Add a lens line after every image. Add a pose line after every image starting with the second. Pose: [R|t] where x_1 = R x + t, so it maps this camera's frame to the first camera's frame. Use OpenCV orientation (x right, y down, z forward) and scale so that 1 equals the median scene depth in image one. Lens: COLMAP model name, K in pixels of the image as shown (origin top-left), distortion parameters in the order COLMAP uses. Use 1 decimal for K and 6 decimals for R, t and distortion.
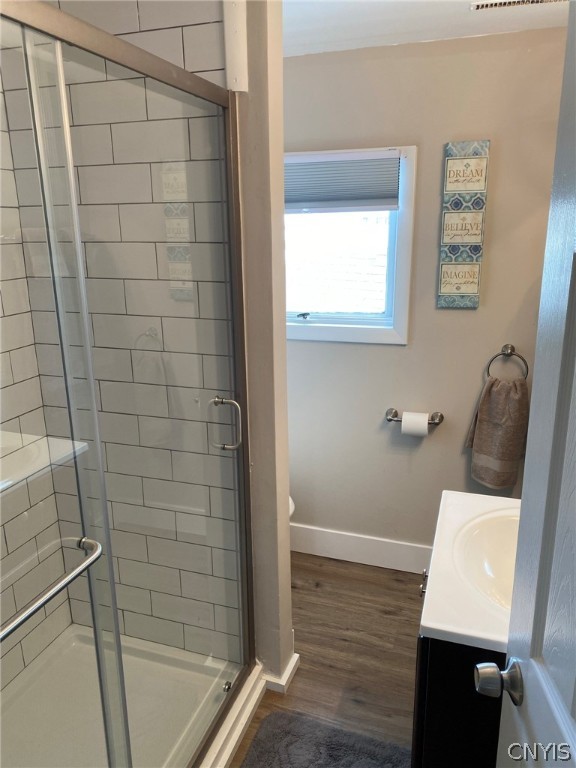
lens RADIAL K [[585.7, 0, 287.3], [0, 585.7, 384.4], [0, 0, 1]] dist [0.031766, -0.026337]
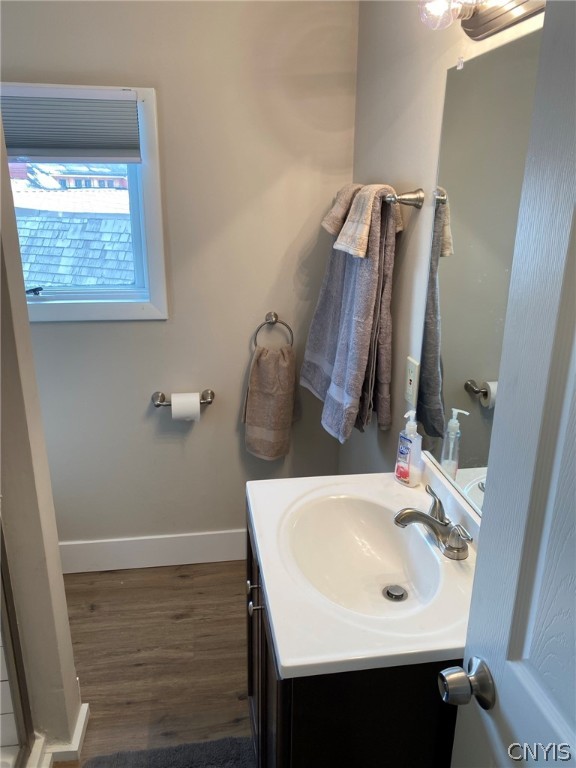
lens RADIAL K [[585.7, 0, 288.8], [0, 585.7, 380.1], [0, 0, 1]] dist [0.031766, -0.026337]
pose [[0.888342, -0.118827, 0.443541, -0.038599], [0.097455, 0.992721, 0.070768, -0.020983], [-0.448721, -0.019641, 0.893456, 0.124203]]
